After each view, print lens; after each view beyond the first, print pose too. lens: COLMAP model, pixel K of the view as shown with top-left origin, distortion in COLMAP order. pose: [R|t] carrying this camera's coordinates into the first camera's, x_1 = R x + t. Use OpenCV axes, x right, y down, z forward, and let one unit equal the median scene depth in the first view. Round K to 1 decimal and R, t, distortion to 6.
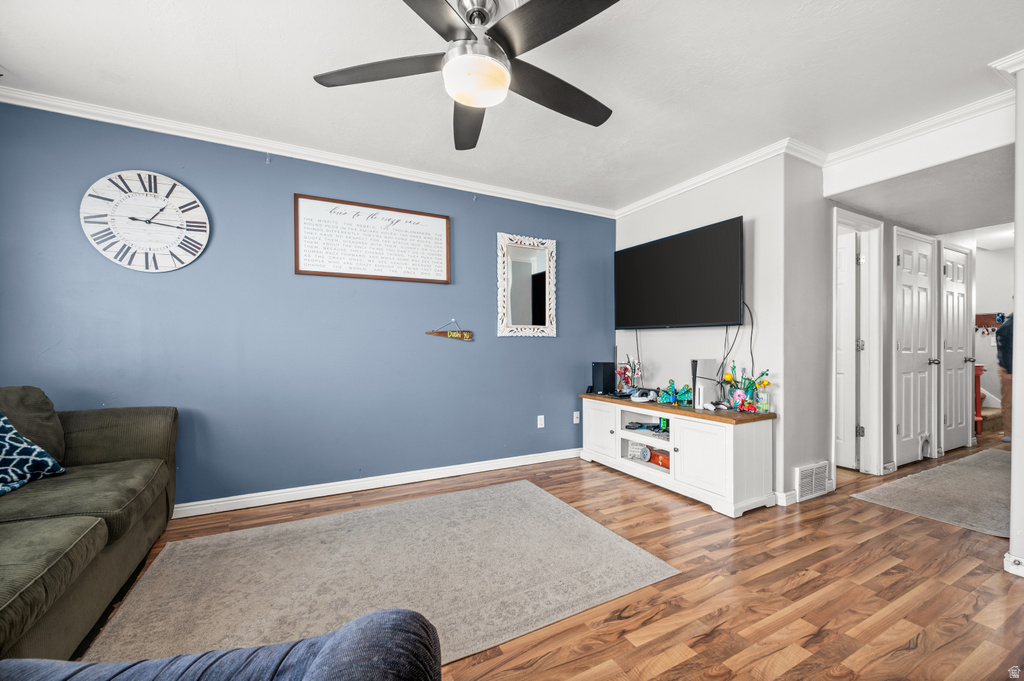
lens RADIAL K [[410.3, 0, 518.7], [0, 410.3, 346.1], [0, 0, 1]] dist [-0.000843, 0.000049]
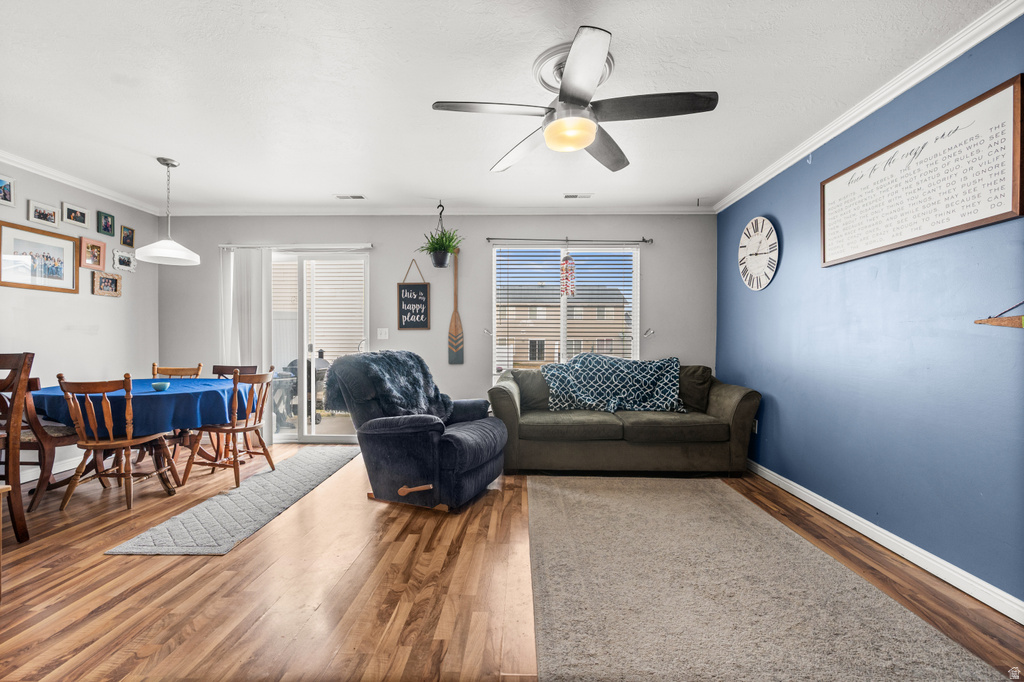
lens RADIAL K [[432.5, 0, 511.3], [0, 432.5, 346.1], [0, 0, 1]] dist [0.000081, -0.000183]
pose [[-0.499564, 0.003569, -0.866270, 0.661576], [-0.007126, 0.999941, 0.008229, -0.001295], [0.866248, 0.010284, -0.499509, 0.881670]]
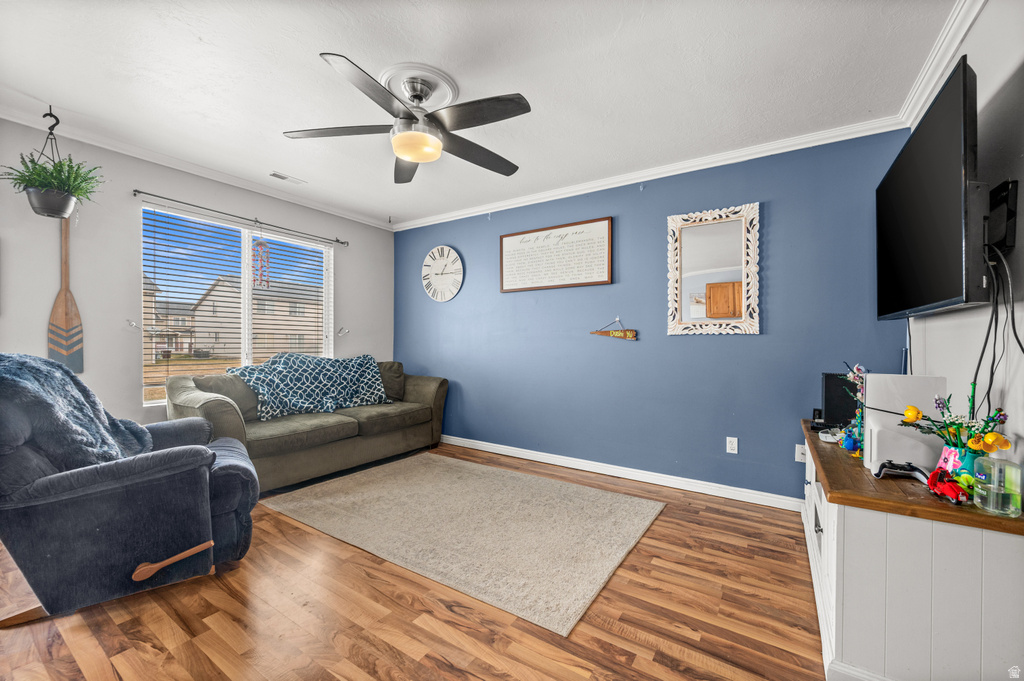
lens RADIAL K [[410.3, 0, 518.7], [0, 410.3, 346.1], [0, 0, 1]] dist [-0.000843, 0.000049]
pose [[0.480751, 0.010150, -0.876798, 0.719312], [-0.010457, 0.999928, 0.005842, -0.002147], [0.876795, 0.006360, 0.480823, 0.379933]]
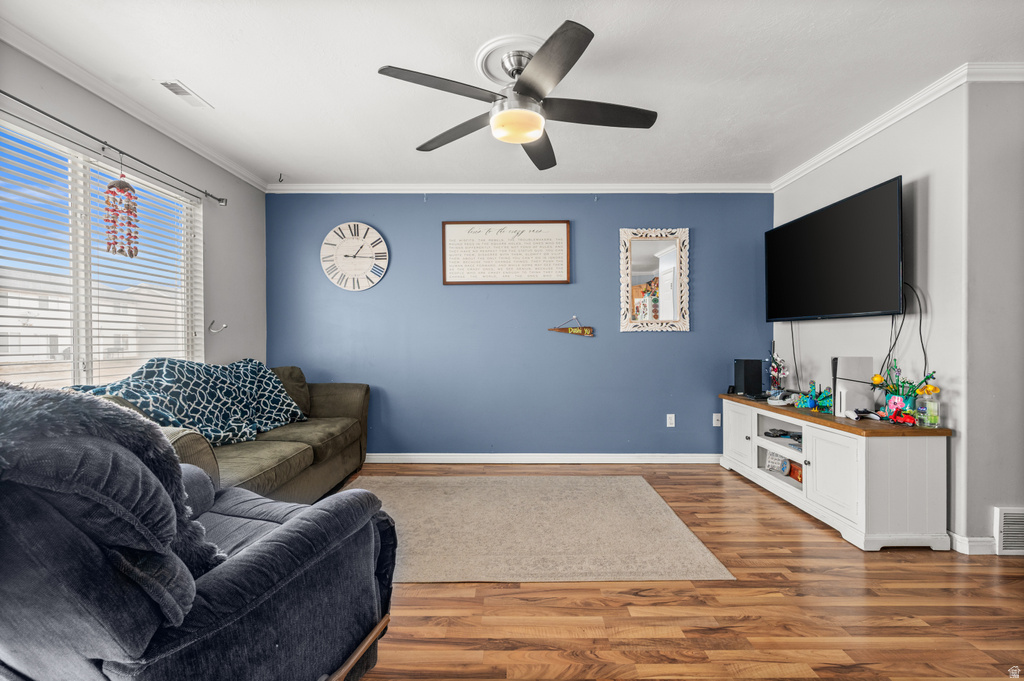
lens RADIAL K [[441.7, 0, 518.1], [0, 441.7, 342.2], [0, 0, 1]] dist [-0.000333, -0.000080]
pose [[0.881744, -0.000873, -0.471727, 0.304055], [0.001637, 0.999998, 0.001209, 0.000166], [0.471725, -0.001838, 0.881744, -0.095502]]
